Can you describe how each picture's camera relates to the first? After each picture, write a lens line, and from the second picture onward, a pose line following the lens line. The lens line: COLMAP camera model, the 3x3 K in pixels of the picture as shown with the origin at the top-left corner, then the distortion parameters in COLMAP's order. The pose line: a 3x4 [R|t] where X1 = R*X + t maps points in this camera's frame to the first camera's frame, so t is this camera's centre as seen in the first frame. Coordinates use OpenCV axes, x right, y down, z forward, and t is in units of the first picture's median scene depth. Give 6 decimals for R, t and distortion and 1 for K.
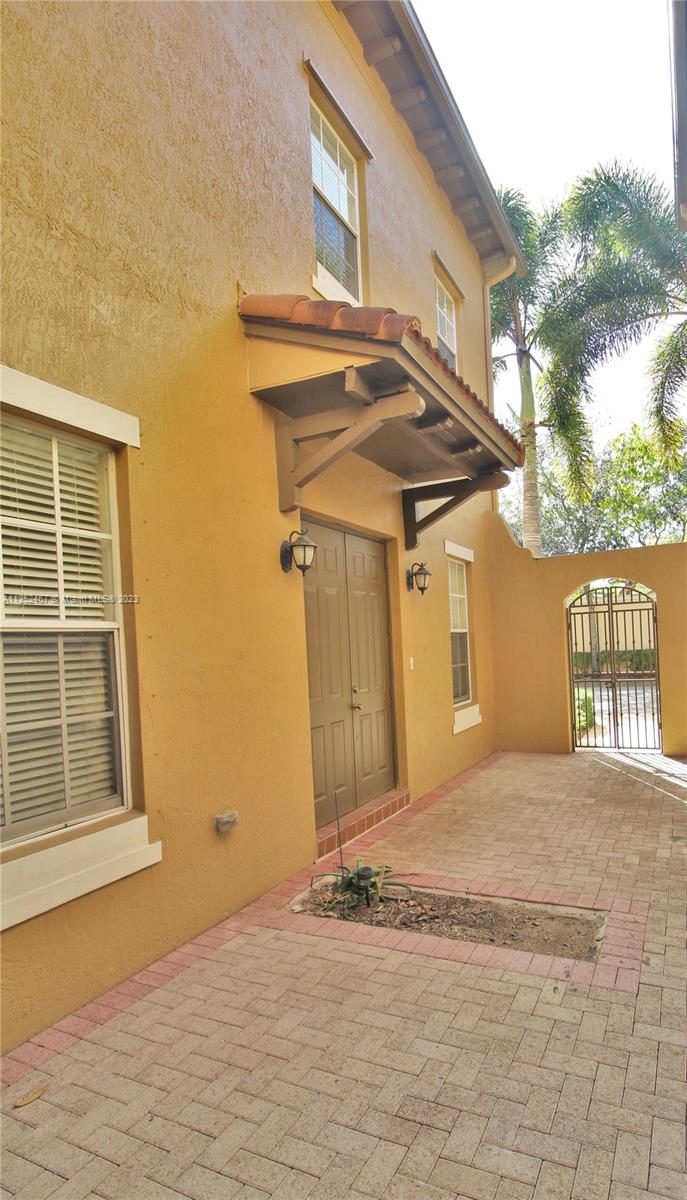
lens RADIAL K [[601.8, 0, 432.7], [0, 601.8, 650.6], [0, 0, 1]] dist [-0.001792, -0.000540]
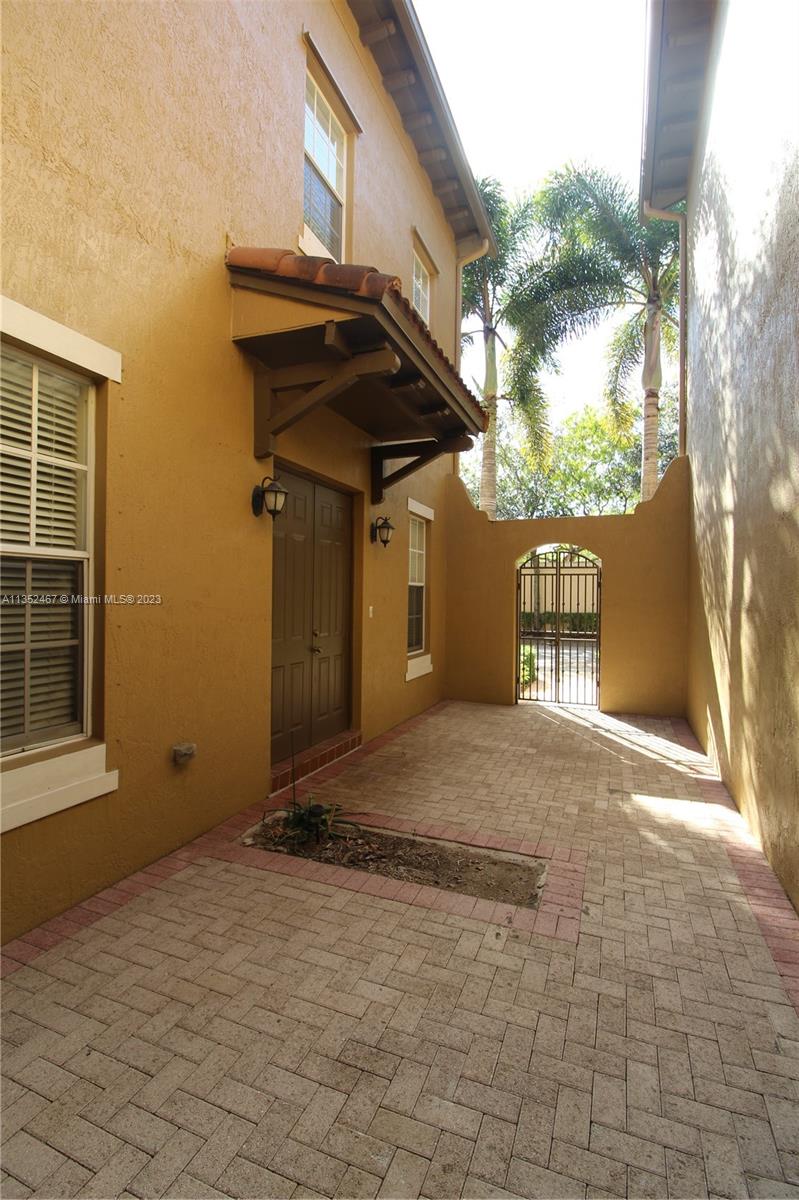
lens RADIAL K [[555.0, 0, 399.5], [0, 555.0, 600.0], [0, 0, 1]] dist [-0.001133, -0.004769]
pose [[0.998087, 0.057705, 0.022191, -0.012134], [-0.057551, 0.998314, -0.007530, 0.008047], [-0.022588, 0.006238, 0.999725, 0.042288]]
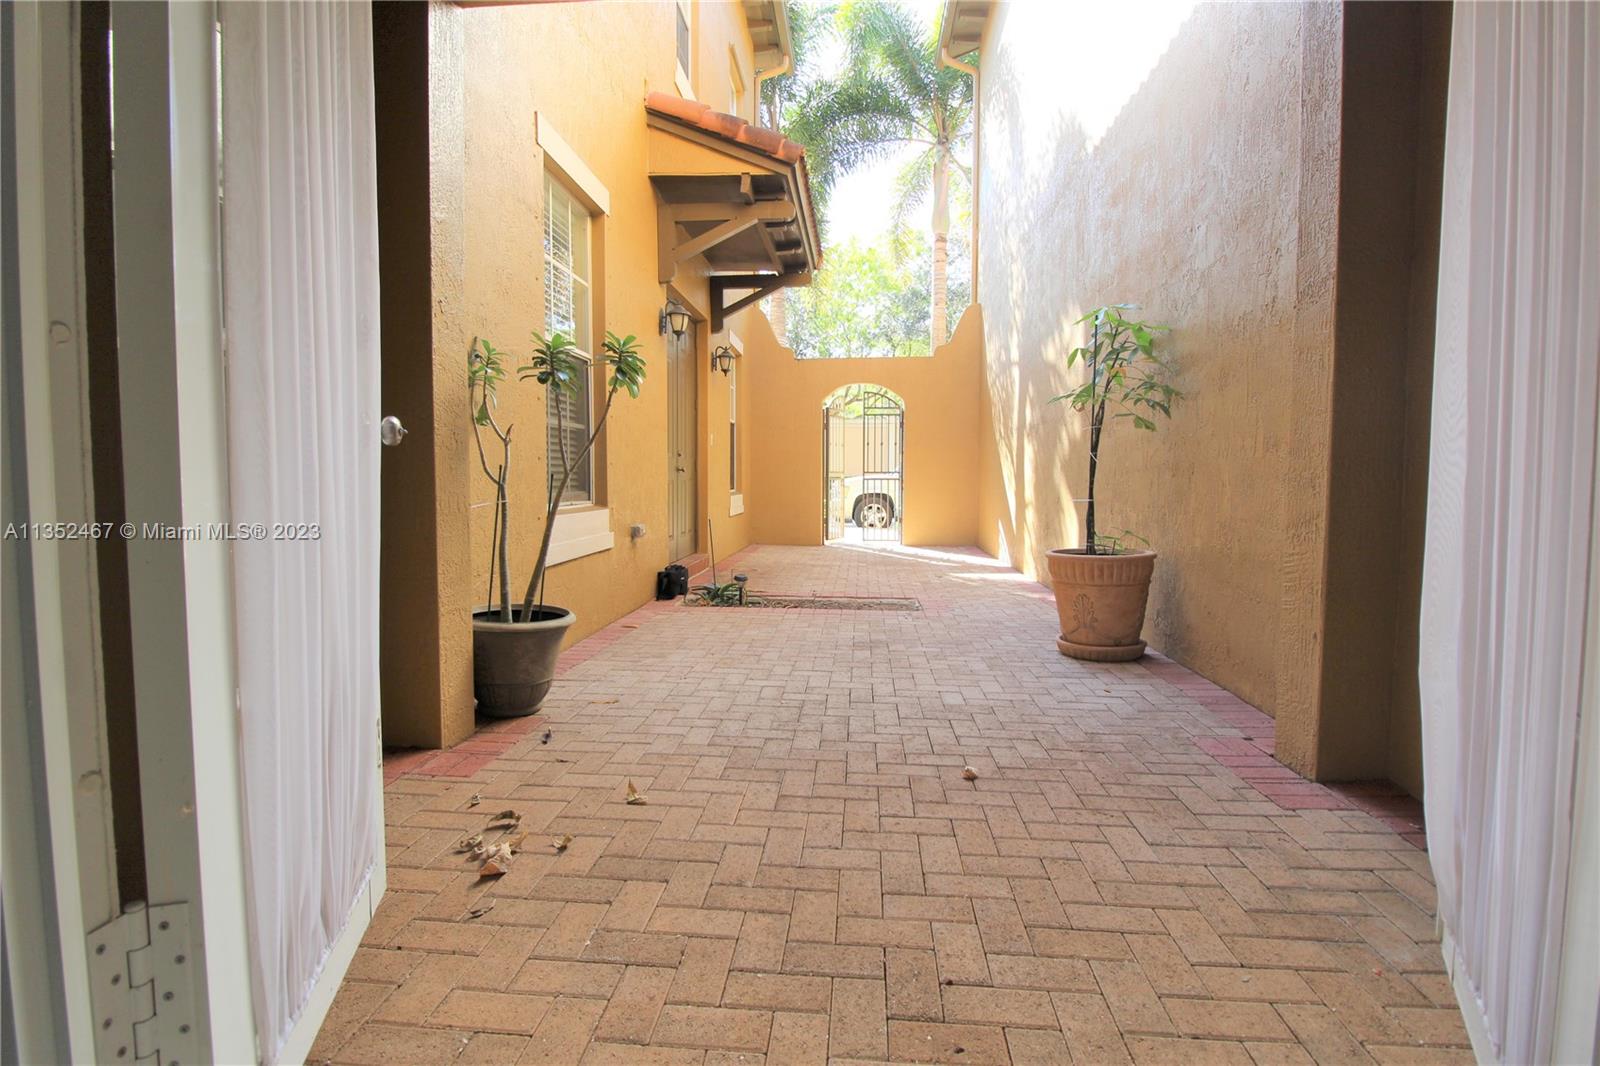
lens RADIAL K [[740.1, 0, 819.2], [0, 740.1, 529.5], [0, 0, 1]] dist [-0.001133, -0.004769]
pose [[0.942428, 0.027128, 0.333306, -0.468228], [-0.043453, 0.998188, 0.041619, 0.189800], [-0.331573, -0.053706, 0.941900, -0.519055]]
